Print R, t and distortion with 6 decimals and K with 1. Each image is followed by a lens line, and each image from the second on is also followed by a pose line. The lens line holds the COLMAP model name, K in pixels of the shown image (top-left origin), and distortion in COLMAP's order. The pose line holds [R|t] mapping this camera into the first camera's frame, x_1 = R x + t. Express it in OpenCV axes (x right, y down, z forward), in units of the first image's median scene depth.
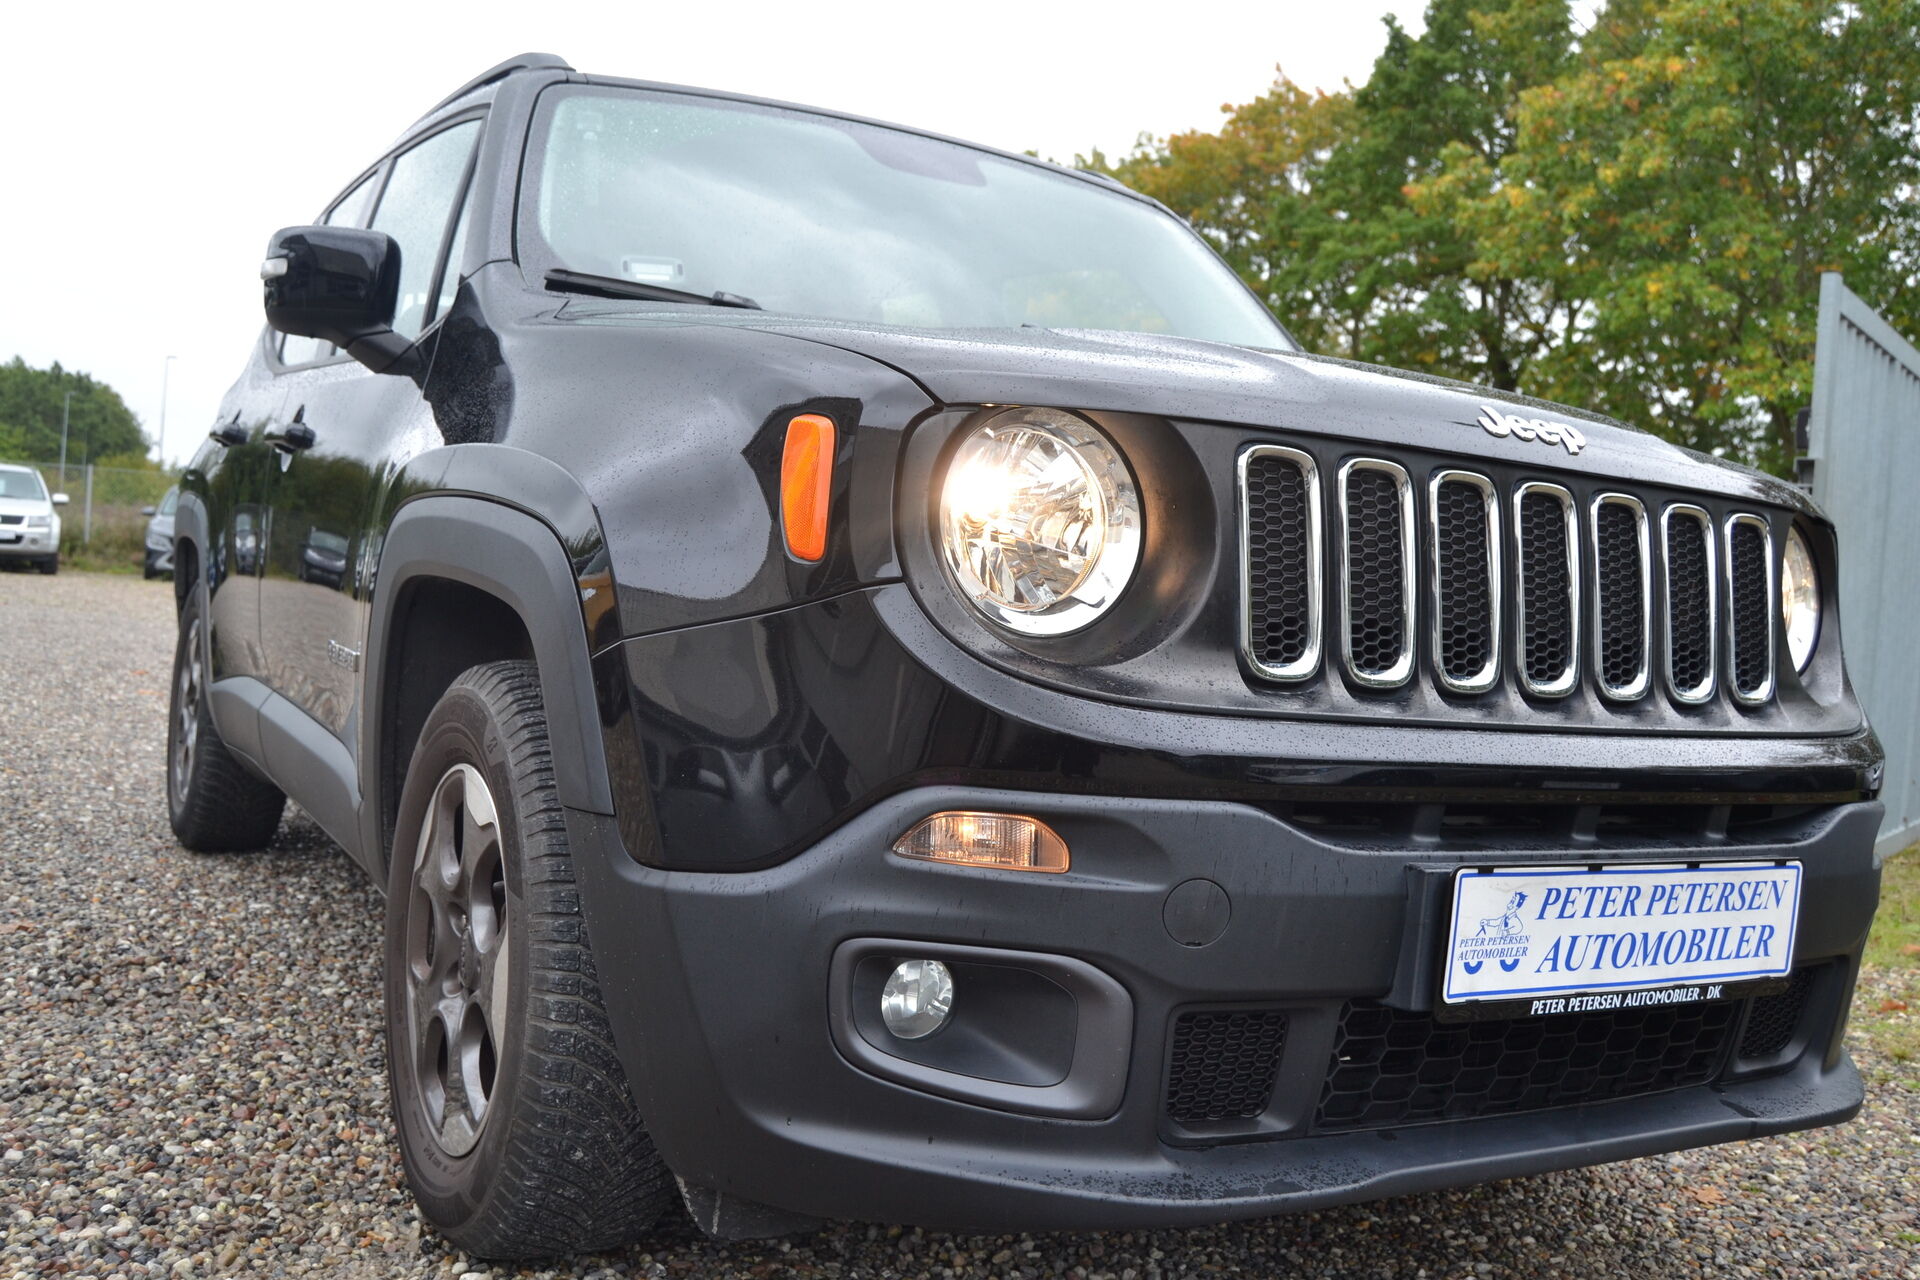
lens RADIAL K [[1807.2, 0, 962.0], [0, 1807.2, 640.1], [0, 0, 1]] dist [-0.101218, 0.000000]
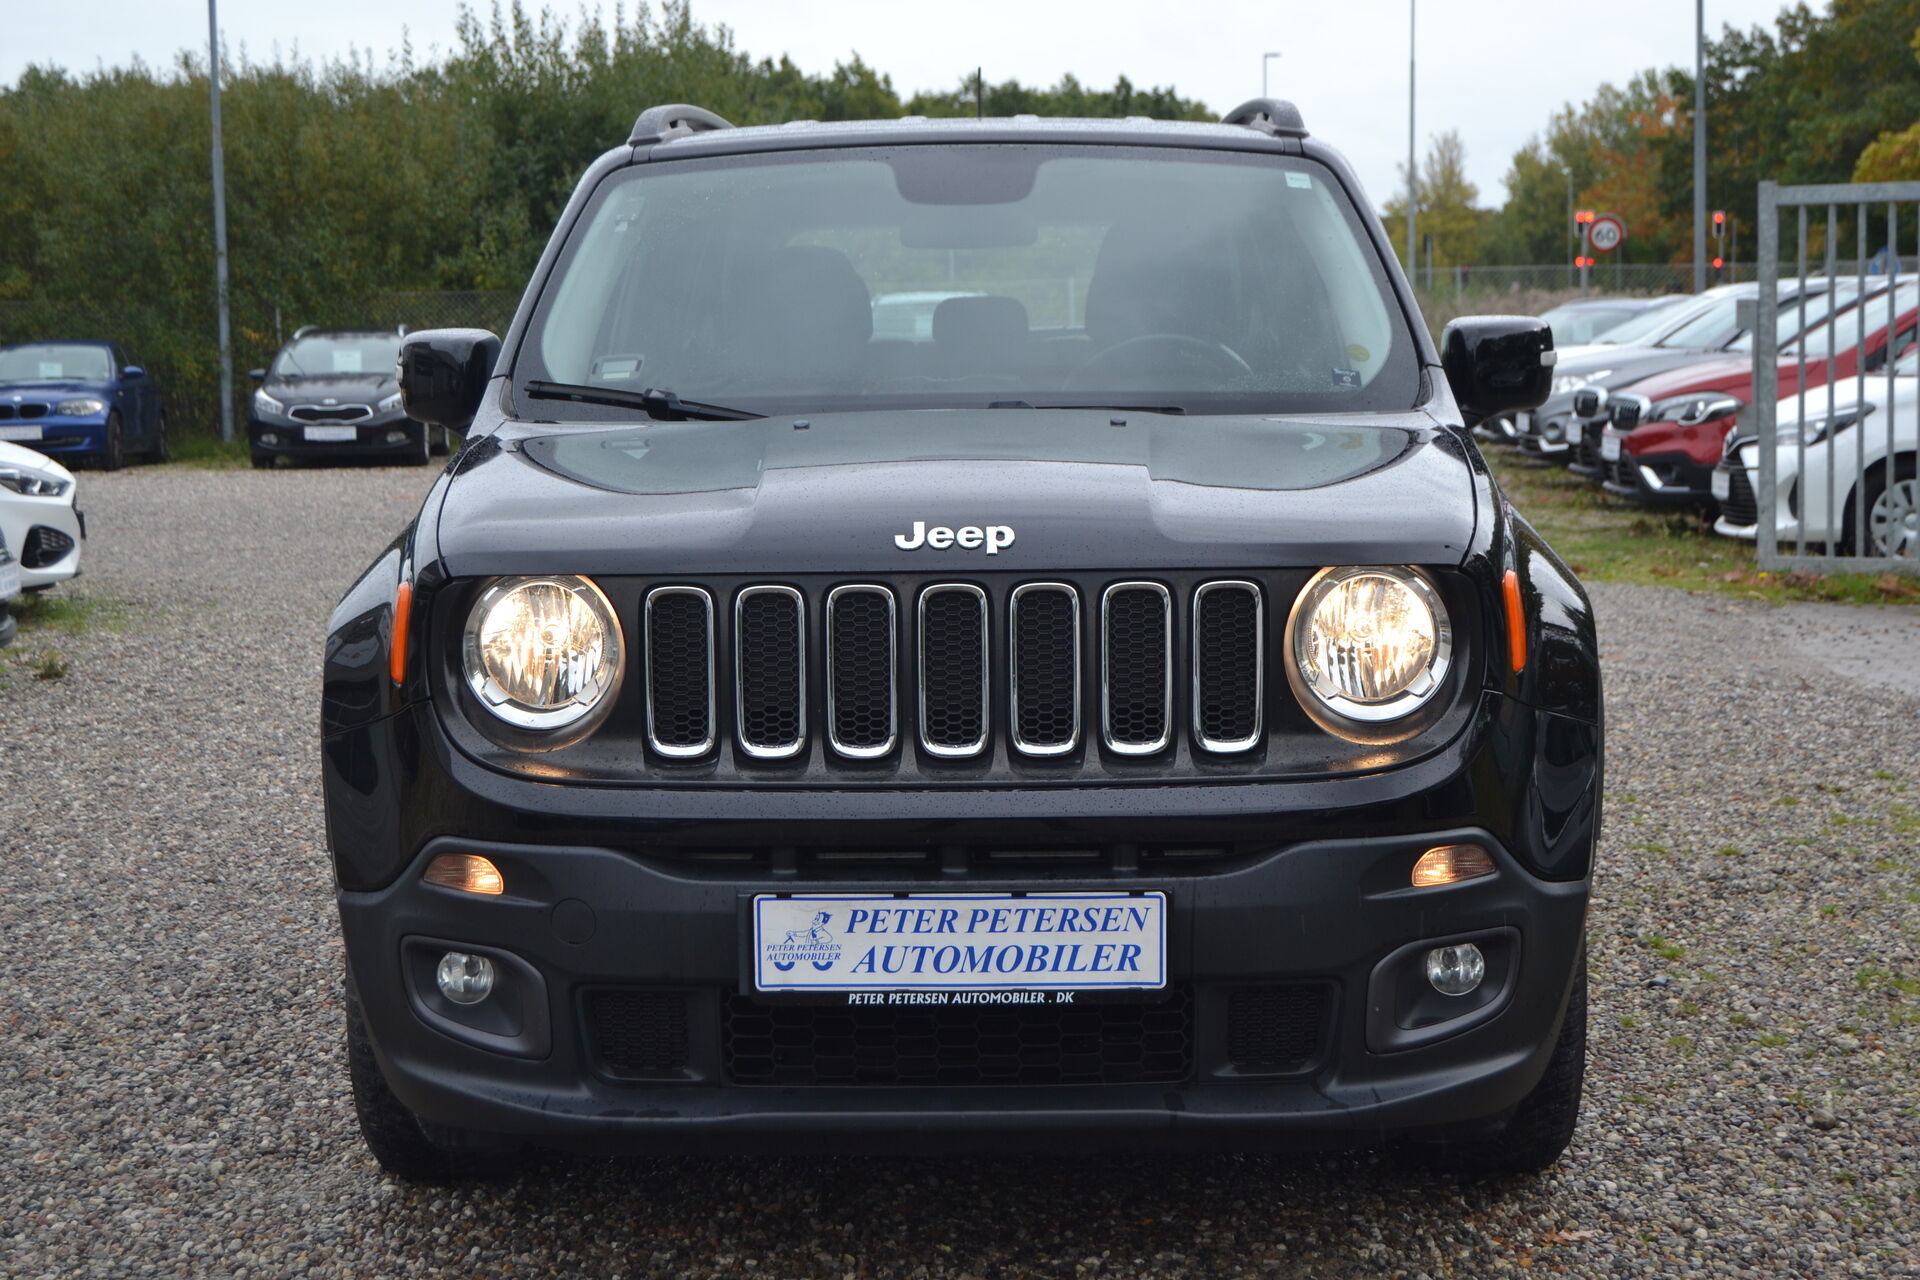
lens RADIAL K [[3101.1, 0, 965.5], [0, 3101.1, 648.5], [0, 0, 1]] dist [-0.018260, 0.000000]
pose [[0.856273, -0.033697, -0.515424, 1.506798], [0.063305, 0.997193, 0.039975, -0.134305], [0.512630, -0.066859, 0.856003, -0.872335]]
